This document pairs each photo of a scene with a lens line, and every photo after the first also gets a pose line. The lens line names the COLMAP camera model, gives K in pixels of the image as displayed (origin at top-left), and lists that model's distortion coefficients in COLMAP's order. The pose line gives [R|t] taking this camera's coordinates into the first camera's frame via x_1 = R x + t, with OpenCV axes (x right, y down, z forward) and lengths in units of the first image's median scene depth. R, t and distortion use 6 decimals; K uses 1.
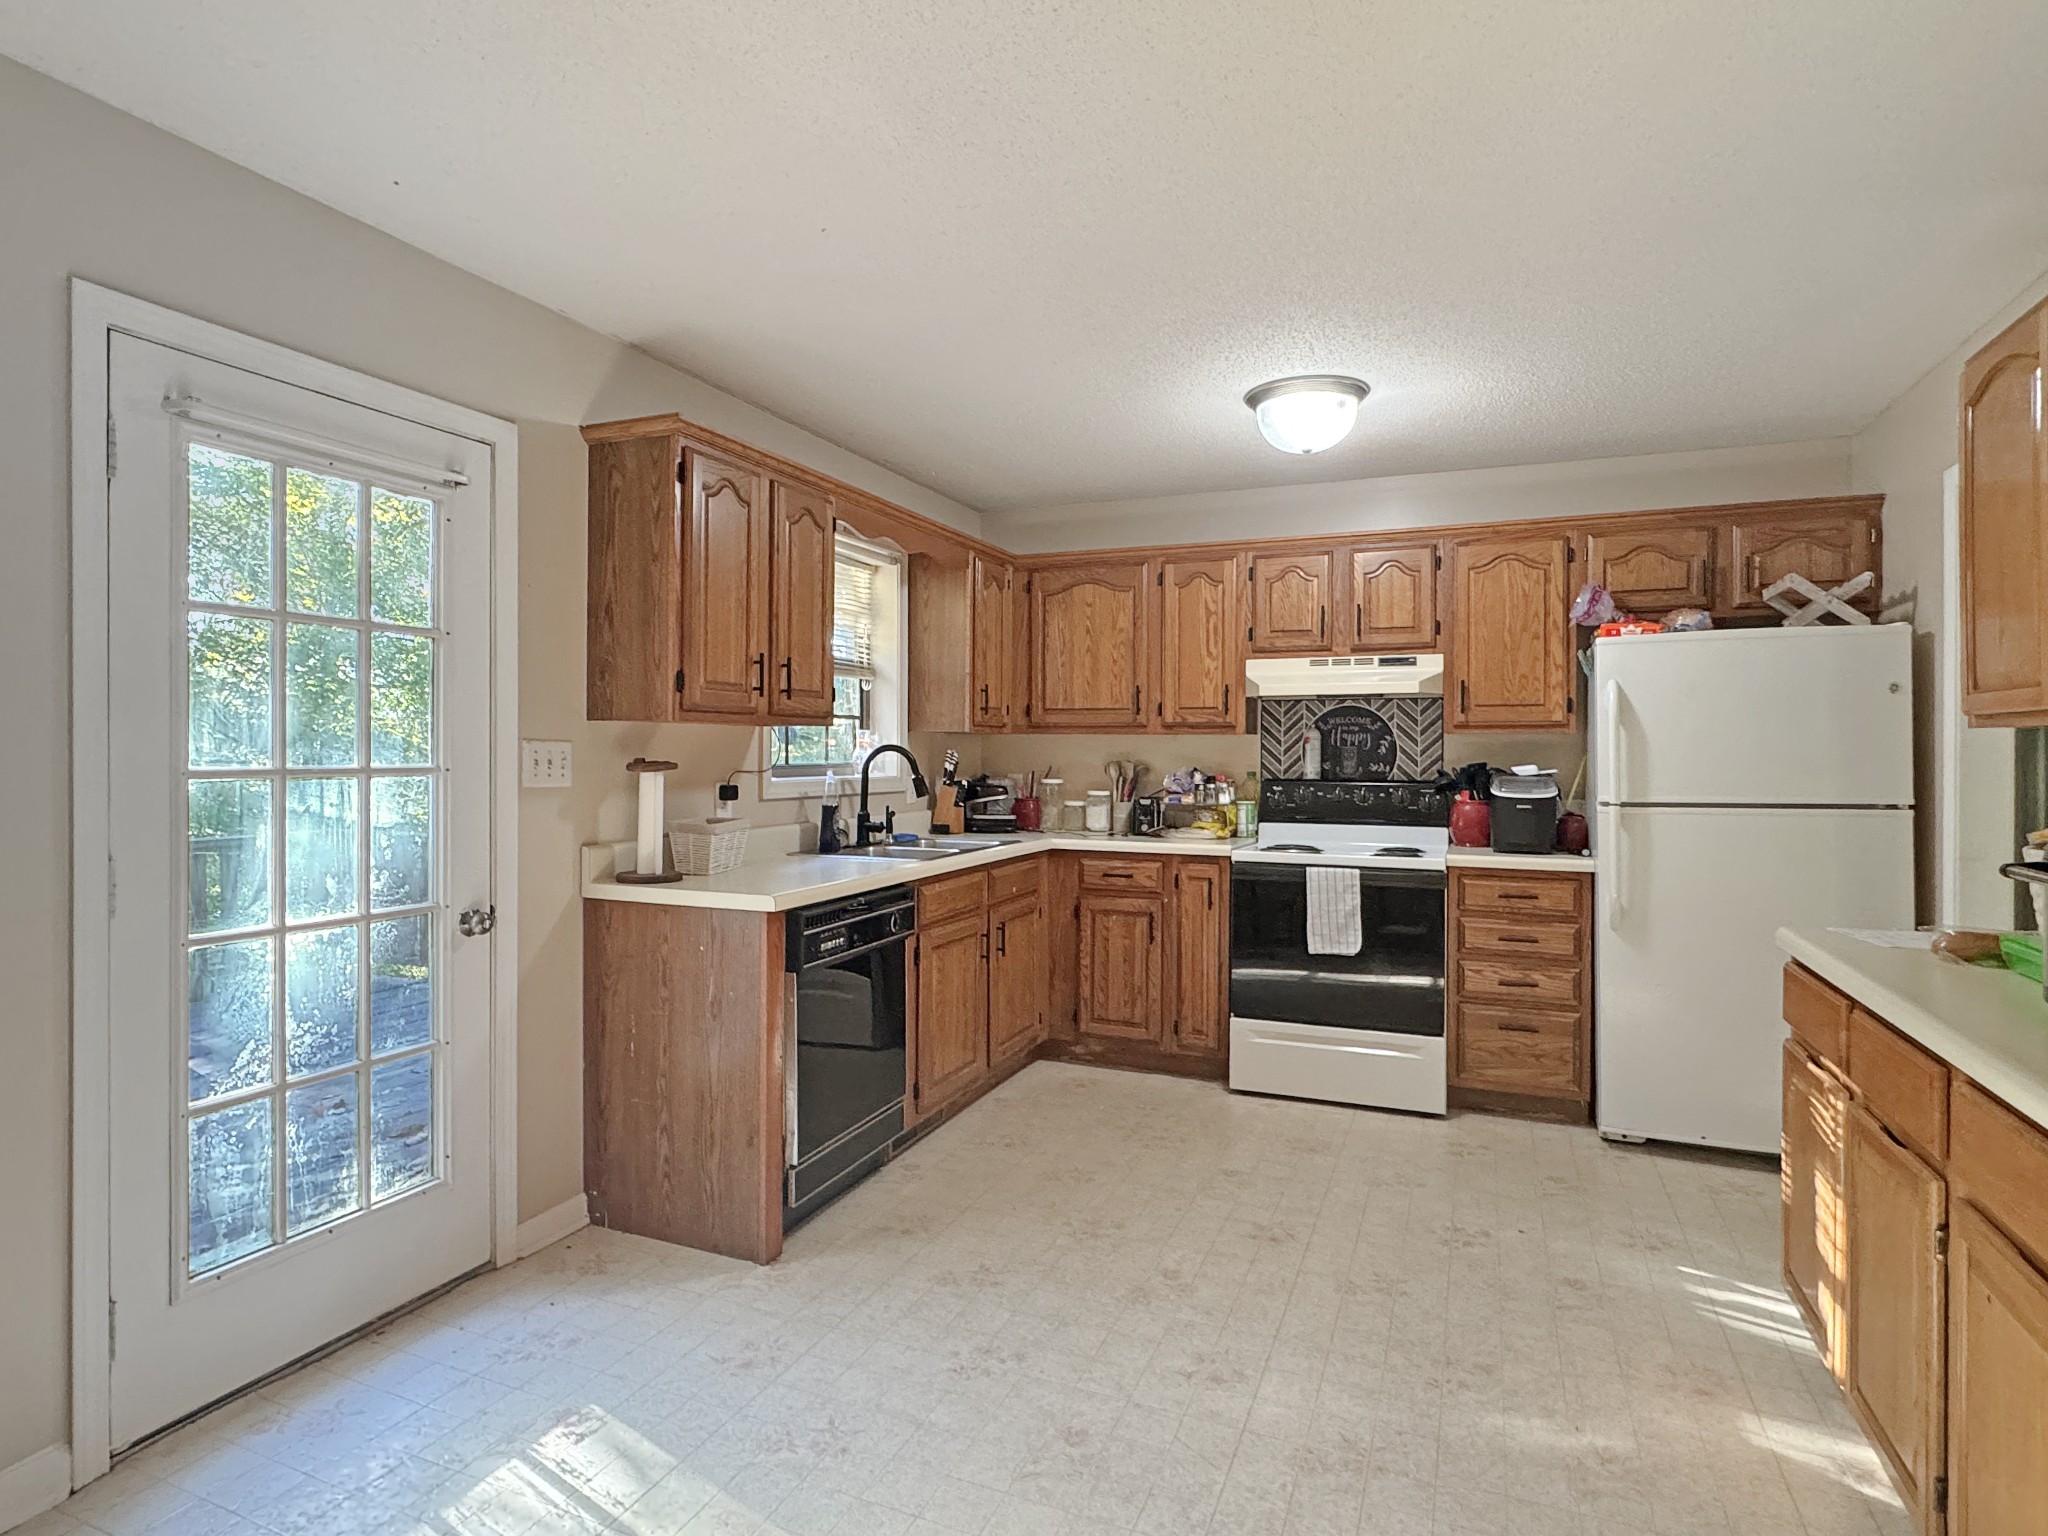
lens RADIAL K [[1055.9, 0, 1040.8], [0, 1055.9, 753.5], [0, 0, 1]] dist [-0.001303, 0.000595]
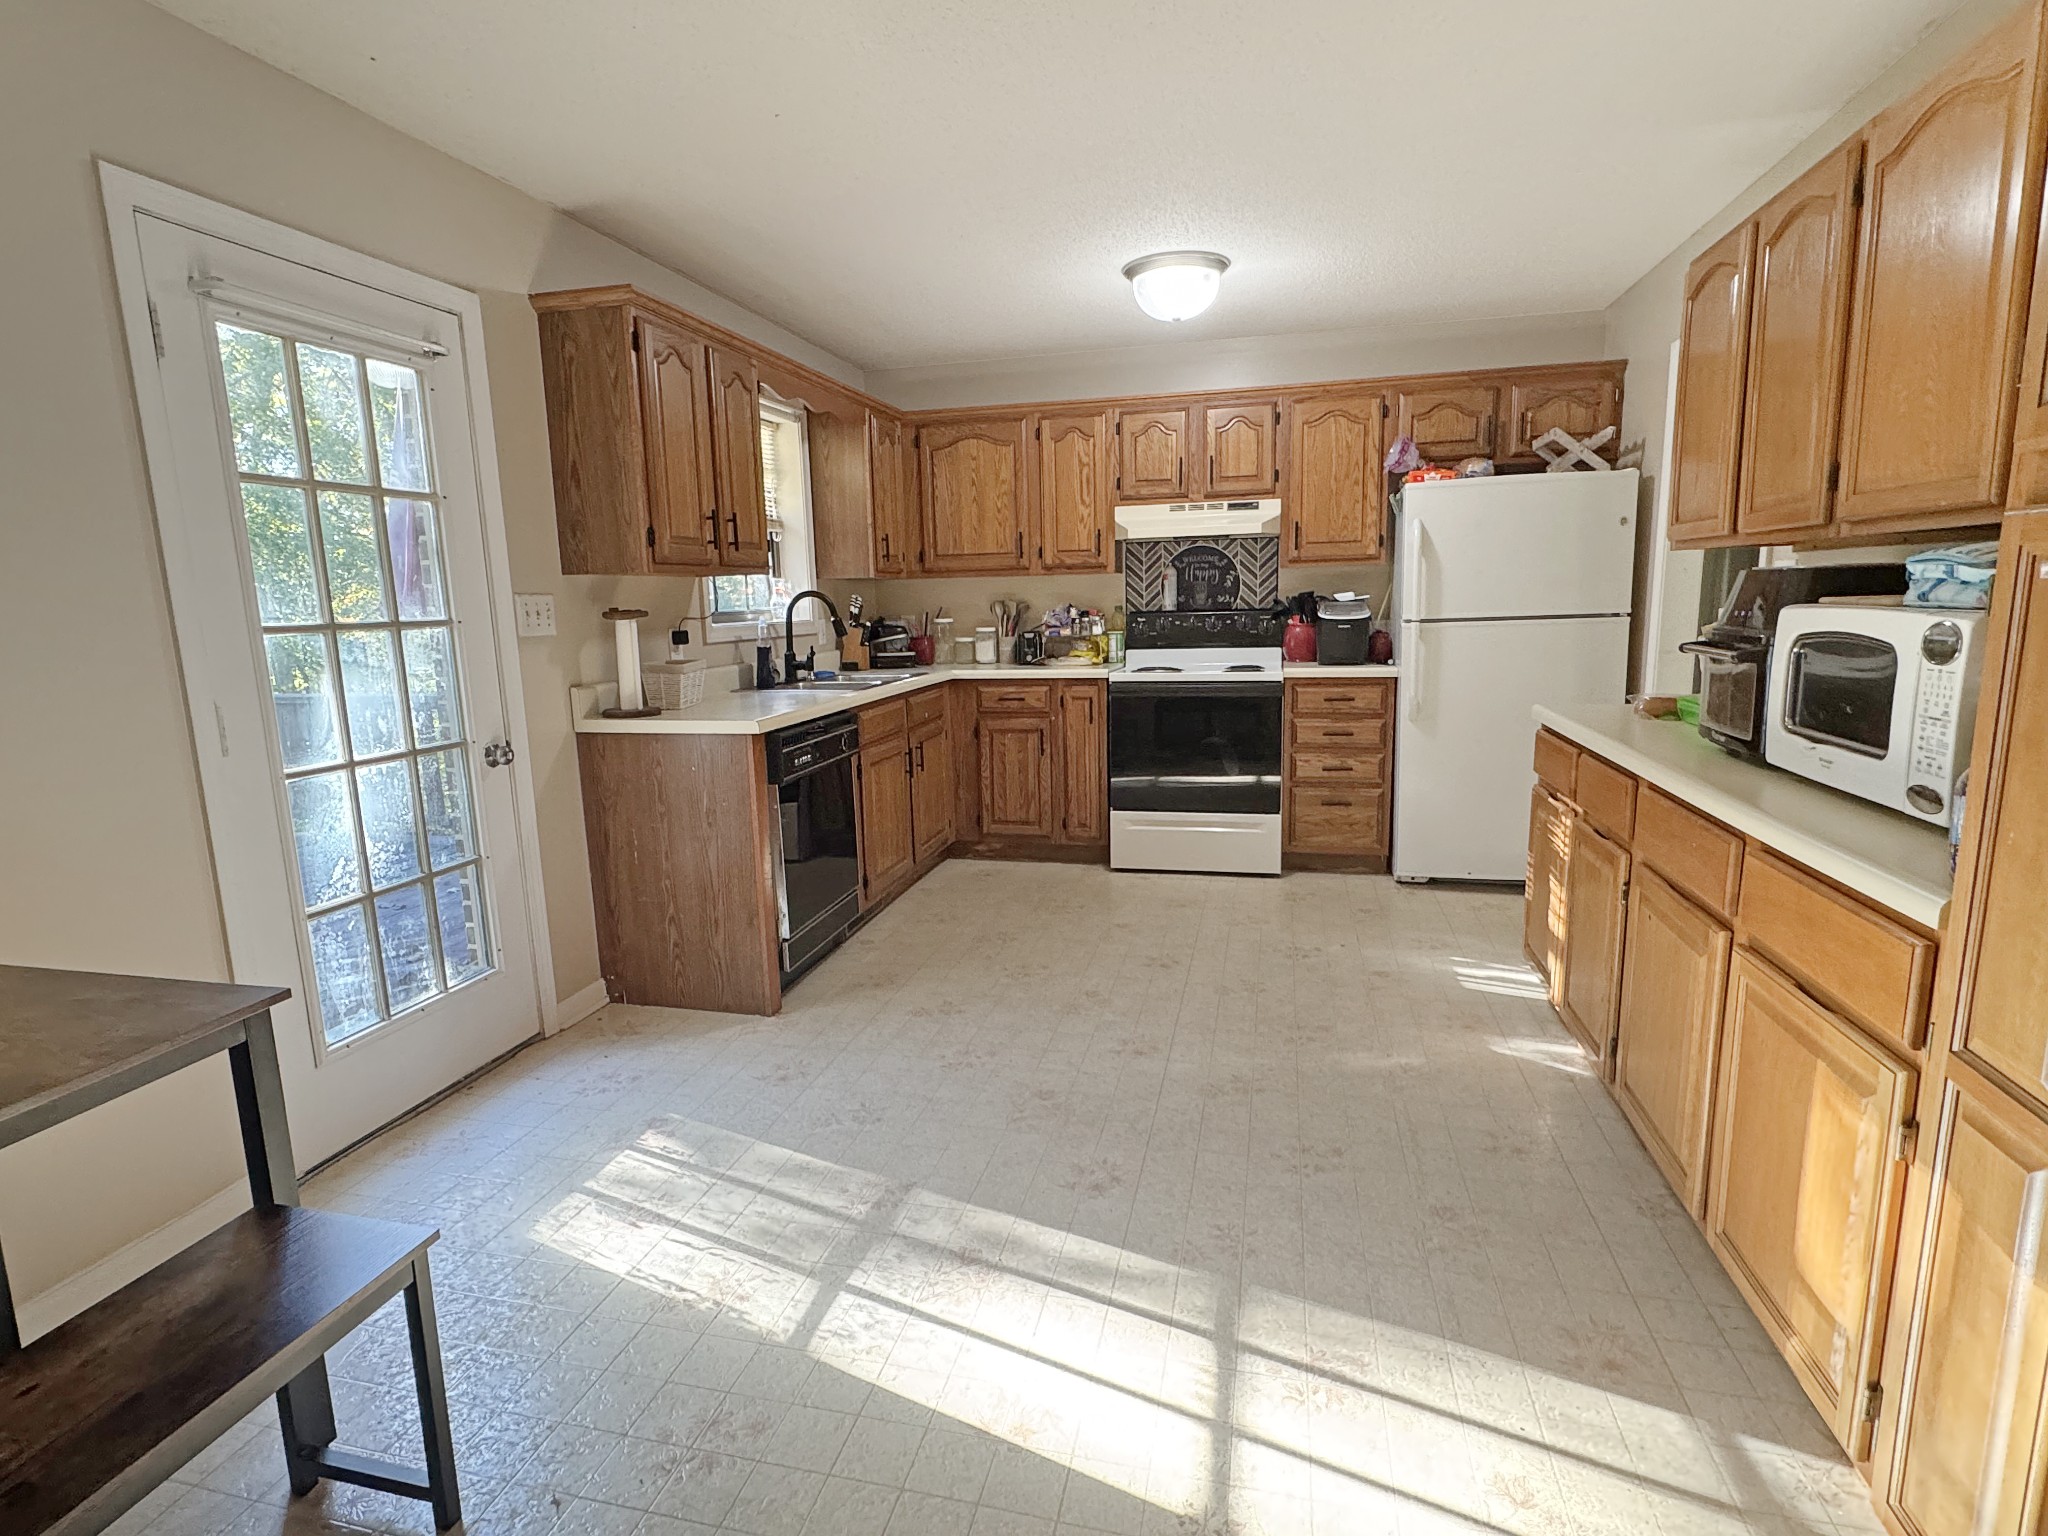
lens RADIAL K [[995.9, 0, 1028.0], [0, 995.9, 767.6], [0, 0, 1]] dist [-0.003663, 0.000489]
pose [[0.988272, -0.055610, 0.142221, -0.092439], [0.031120, 0.985134, 0.168948, 0.006209], [-0.149501, -0.162541, 0.975310, -0.115862]]
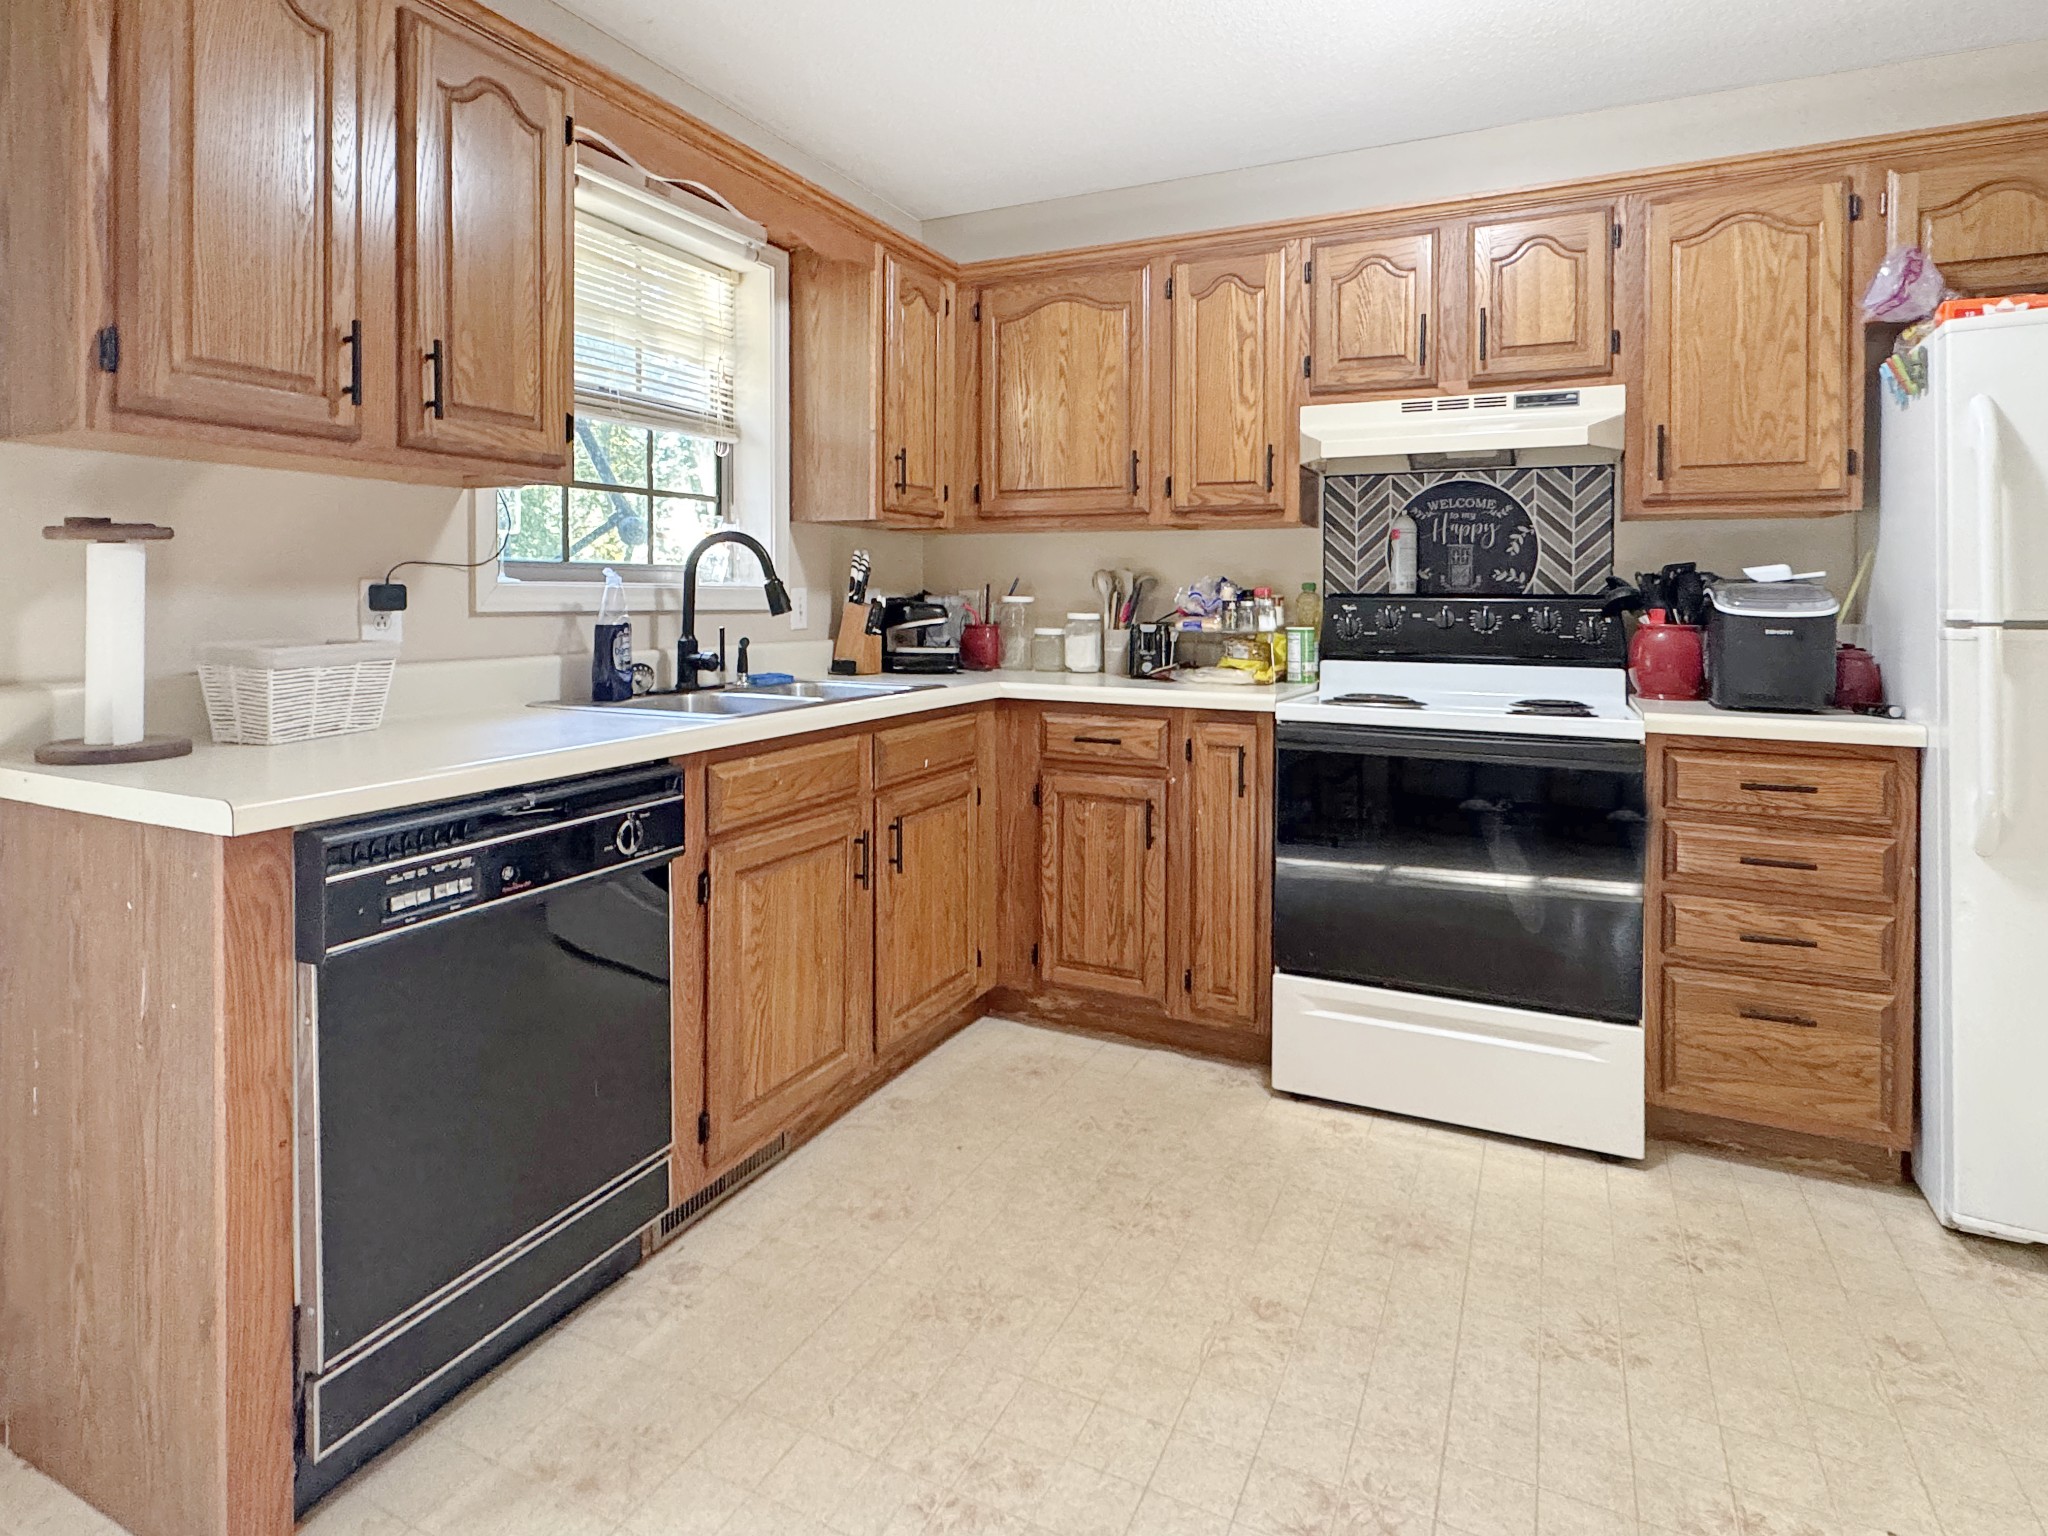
lens RADIAL K [[1085.1, 0, 1033.3], [0, 1085.1, 591.1], [0, 0, 1]] dist [-0.007535, 0.004297]
pose [[0.998531, 0.001903, -0.054151, 0.092068], [-0.002173, 0.999986, -0.004927, 0.037415], [0.054141, 0.005037, 0.998521, 0.450312]]
